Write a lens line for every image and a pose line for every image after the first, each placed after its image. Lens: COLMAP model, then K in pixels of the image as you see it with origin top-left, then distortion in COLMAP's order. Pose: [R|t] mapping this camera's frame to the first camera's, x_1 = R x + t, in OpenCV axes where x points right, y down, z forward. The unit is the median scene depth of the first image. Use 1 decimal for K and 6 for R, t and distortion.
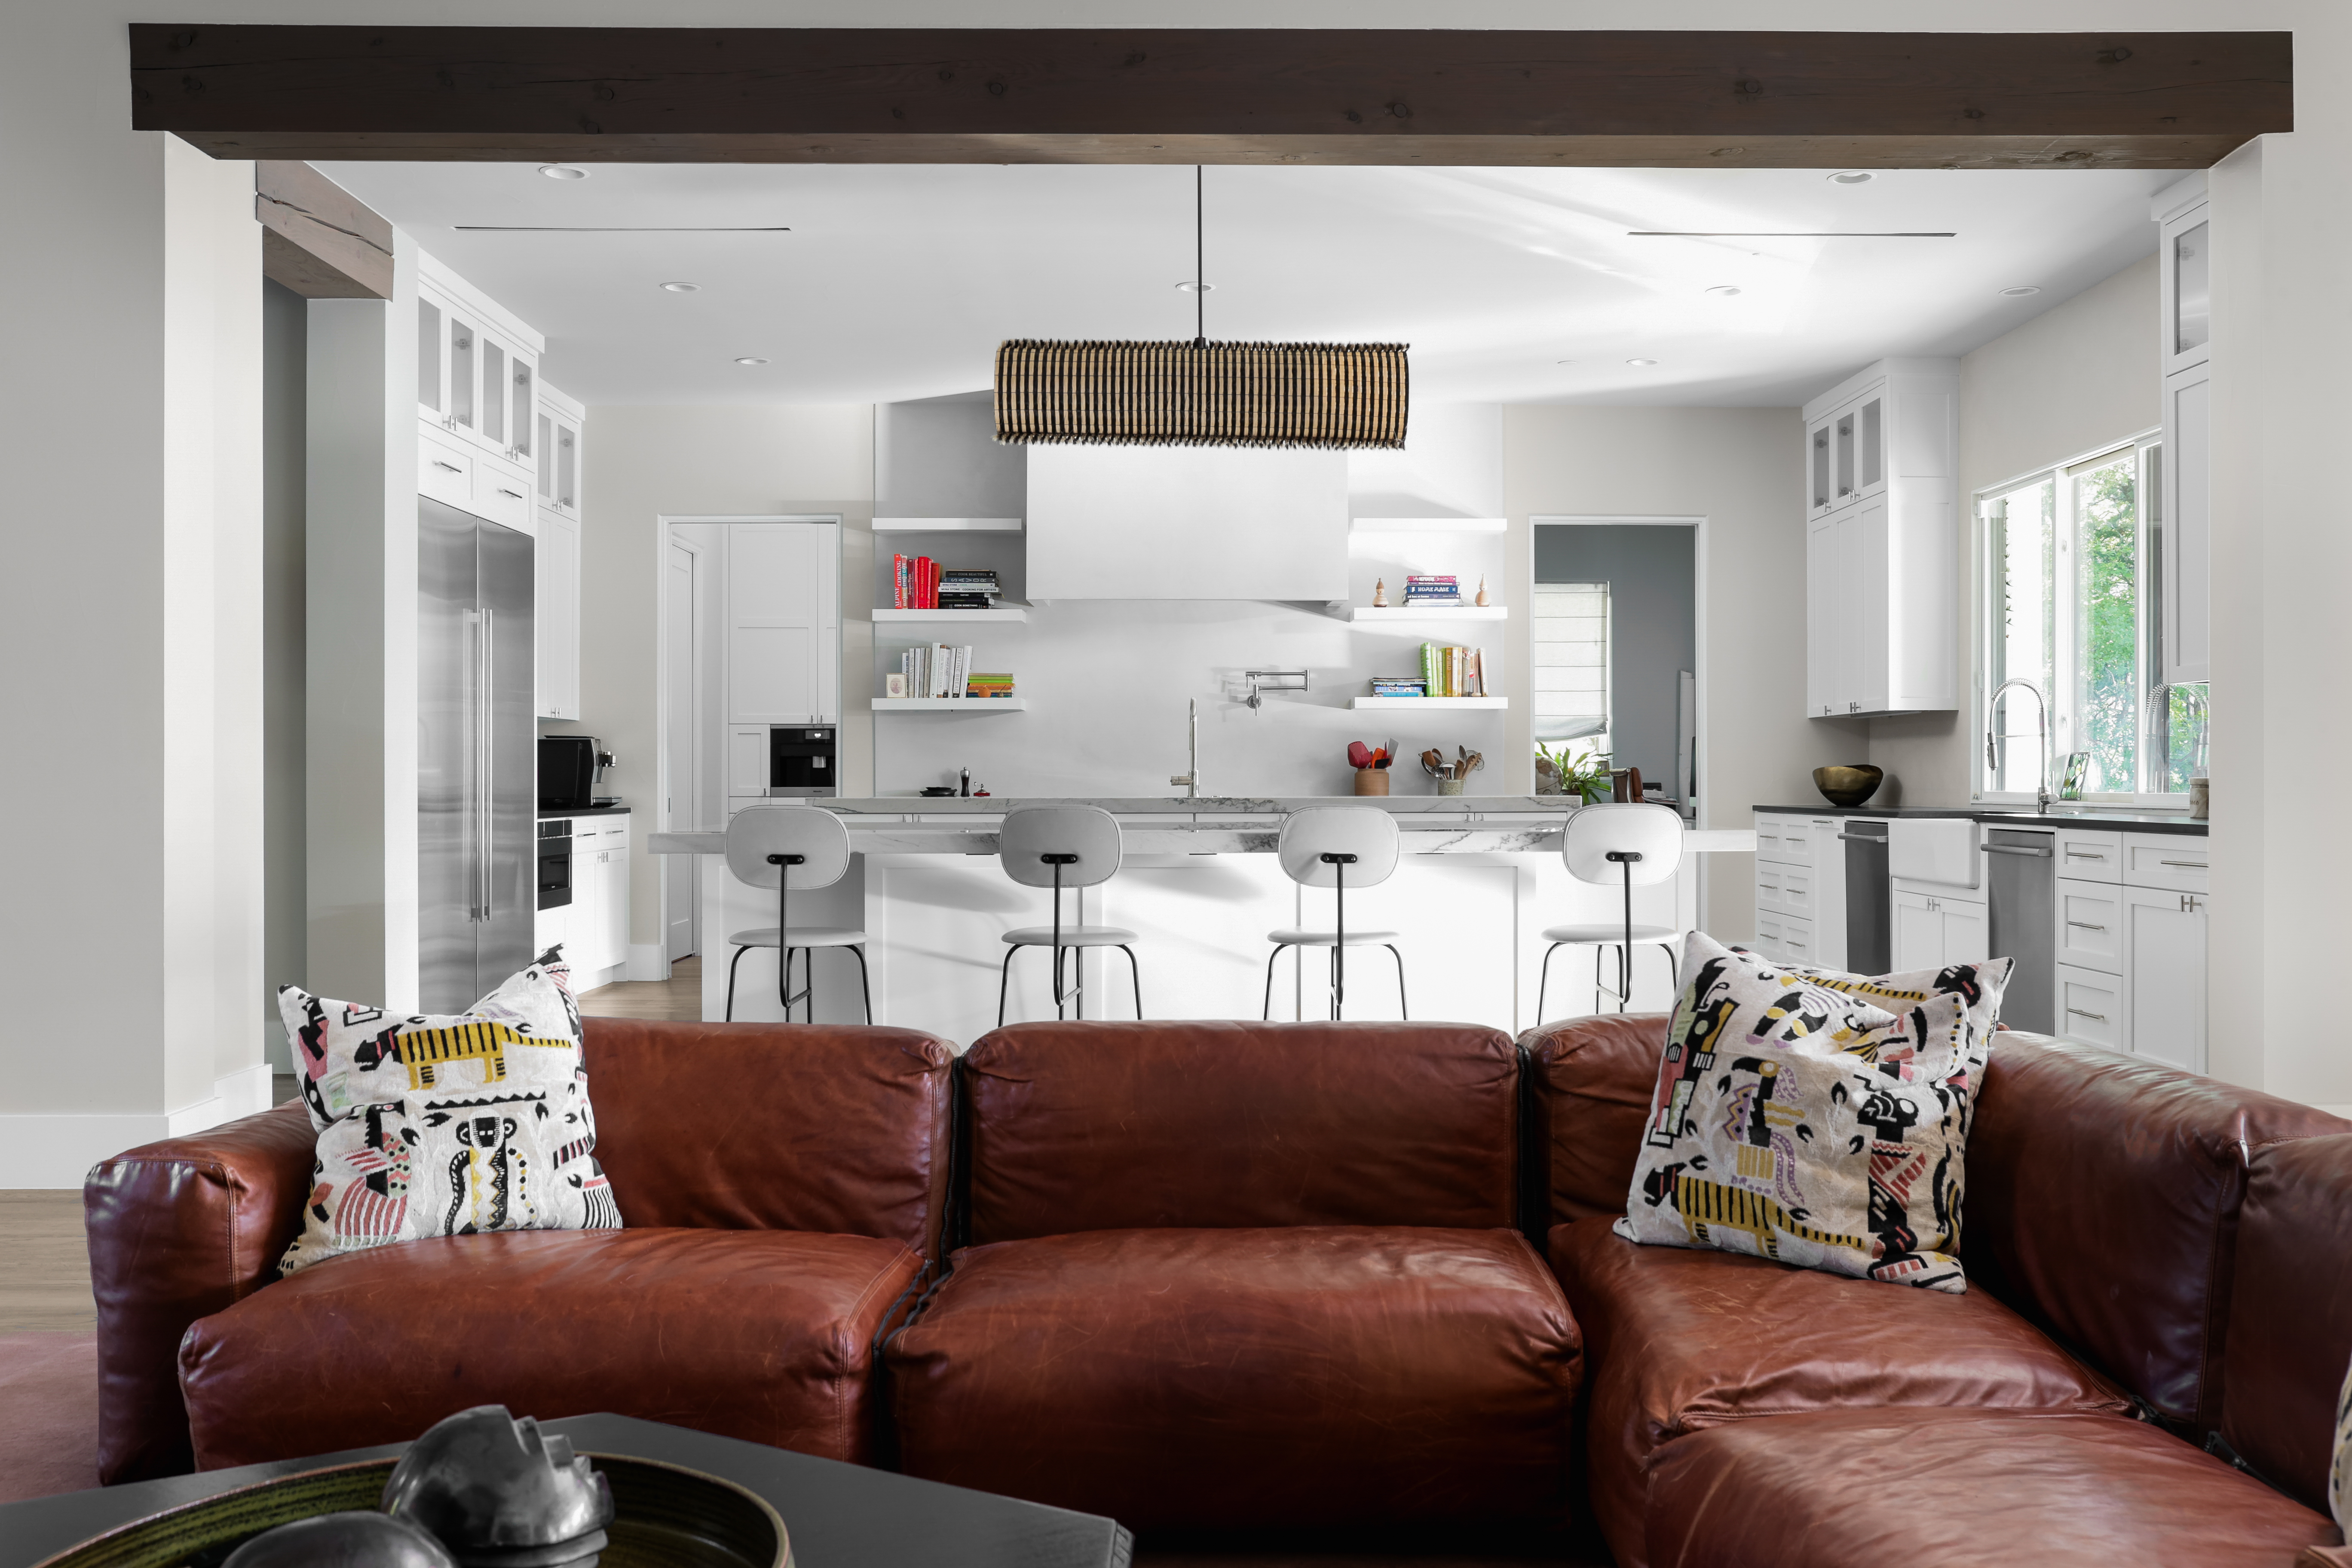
lens RADIAL K [[2063.1, 0, 1217.1], [0, 2063.1, 790.3], [0, 0, 1]] dist [-0.028625, 0.015543]
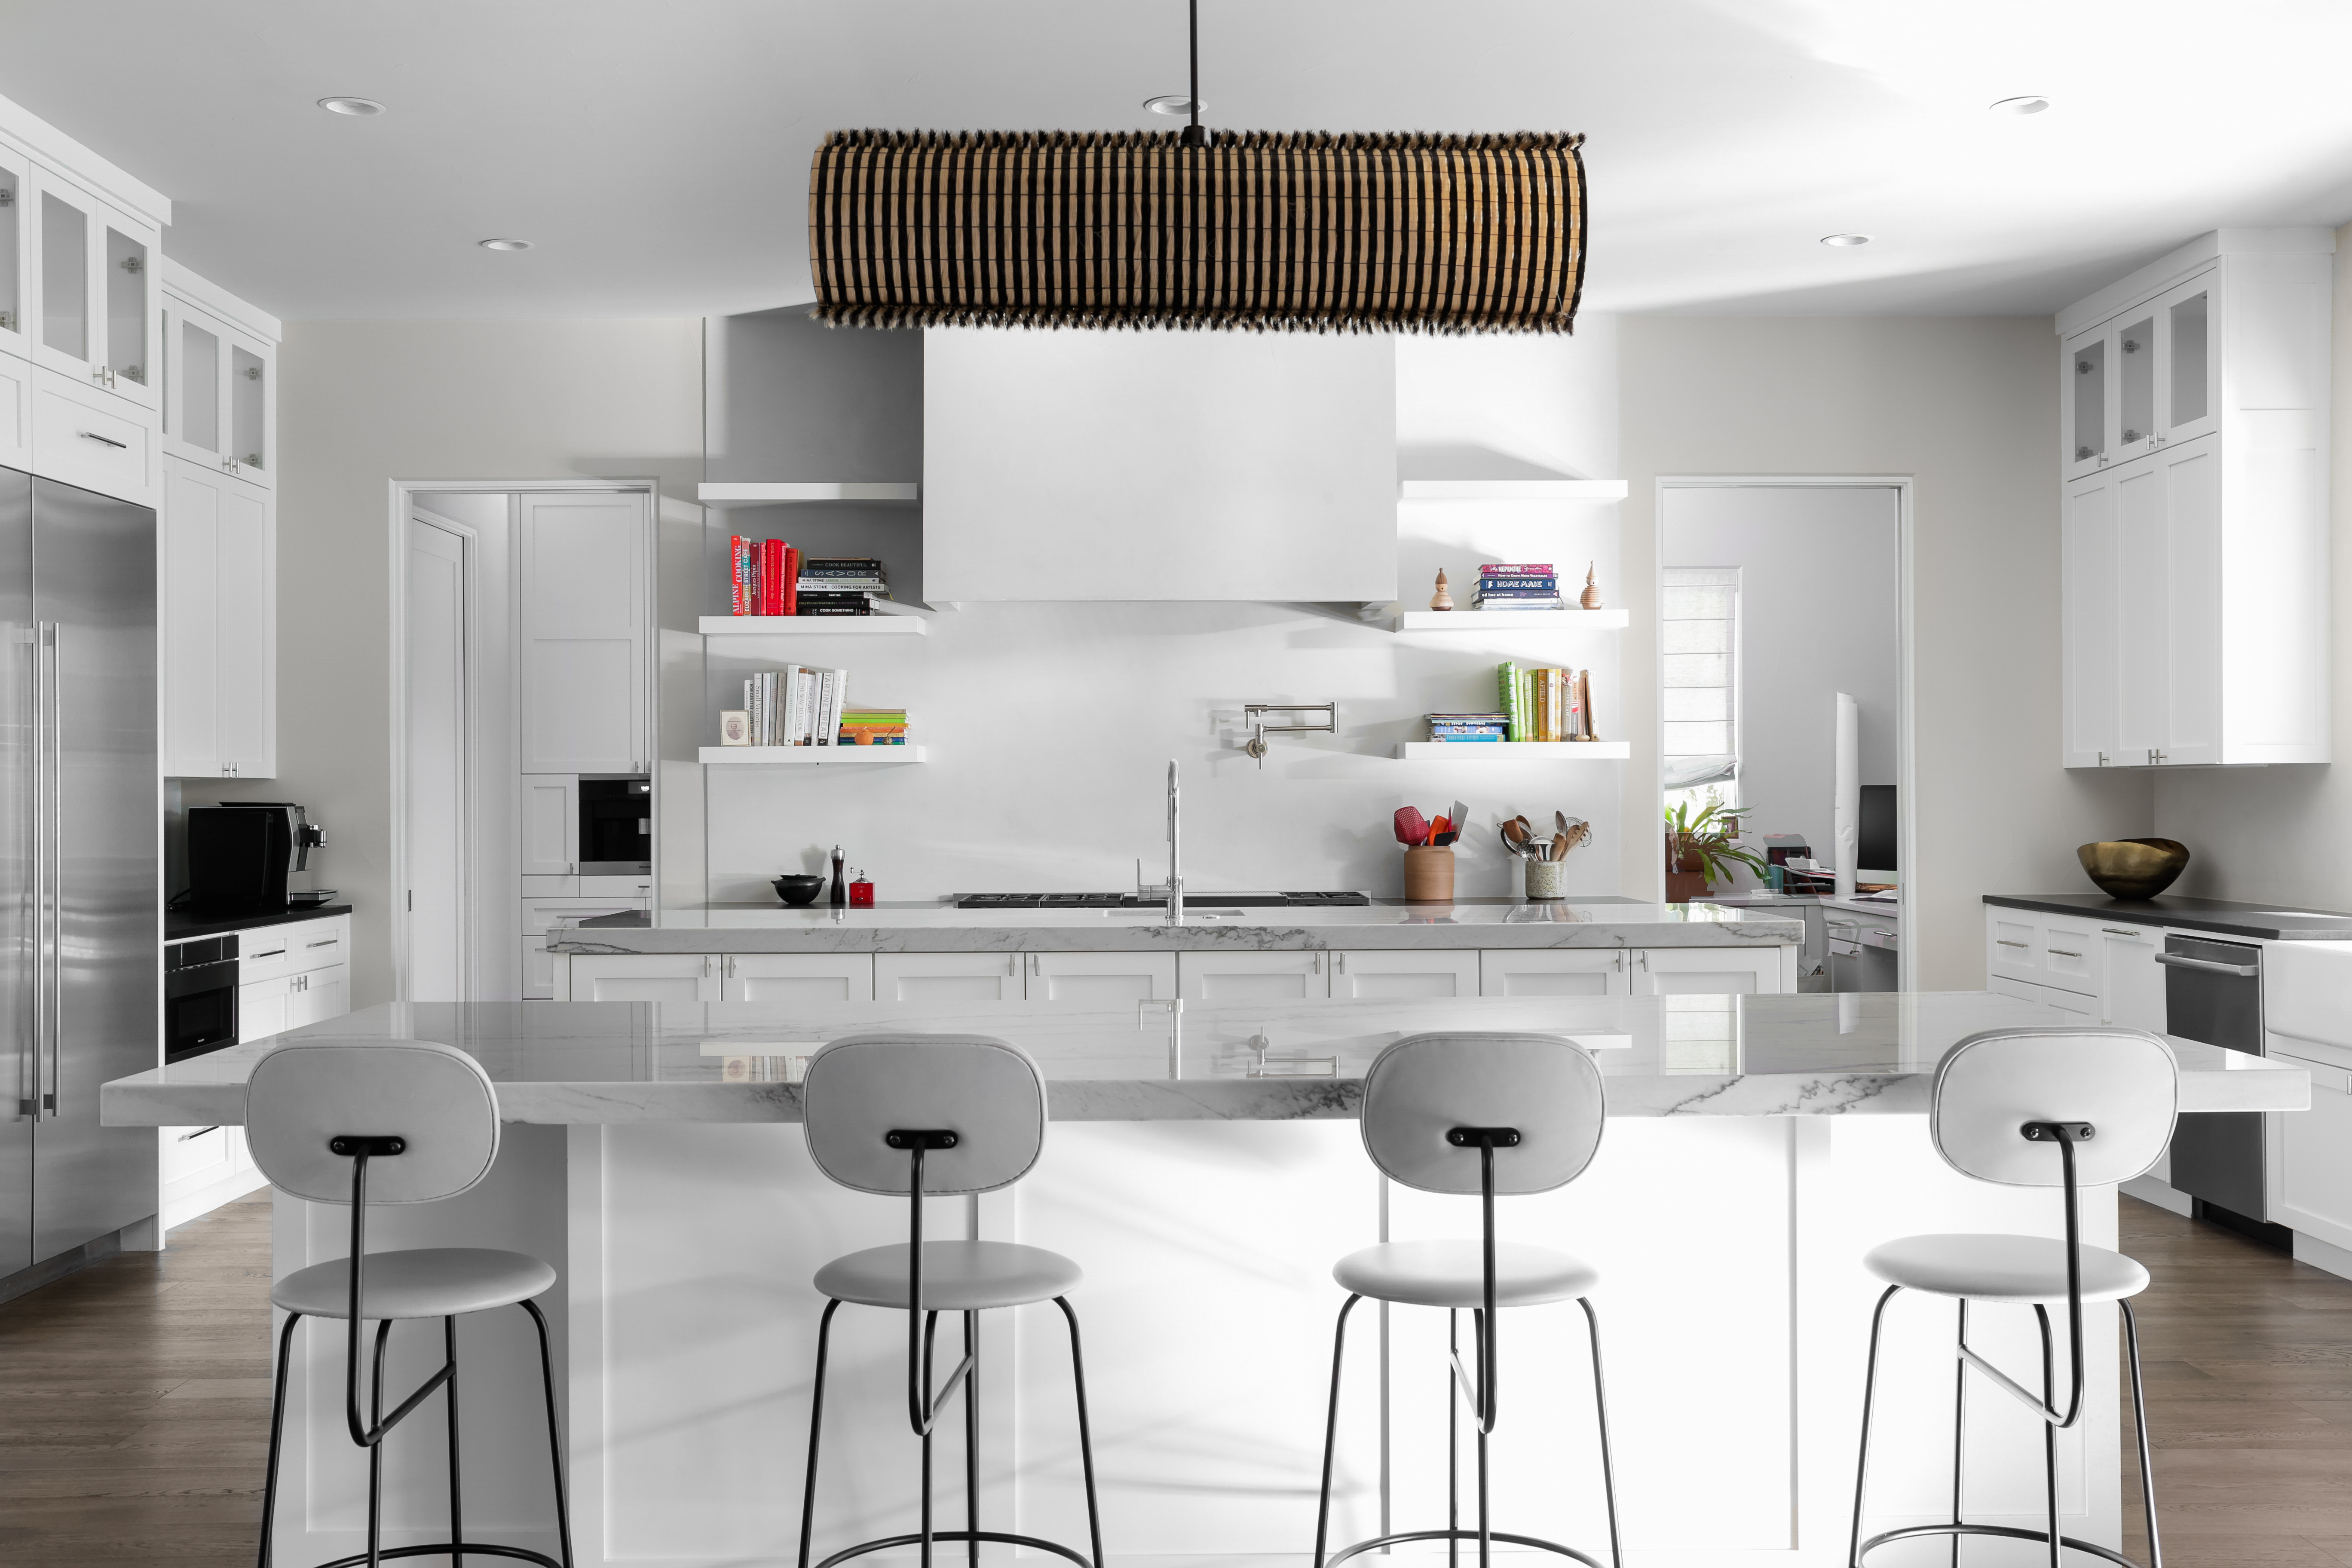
lens RADIAL K [[2191.2, 0, 1176.0], [0, 2191.2, 784.0], [0, 0, 1]] dist [0.016588, 0.003570]
pose [[0.999991, -0.003828, -0.001825, -0.008247], [0.003822, 0.999987, -0.003408, -0.029985], [0.001838, 0.003401, 0.999993, 0.280077]]
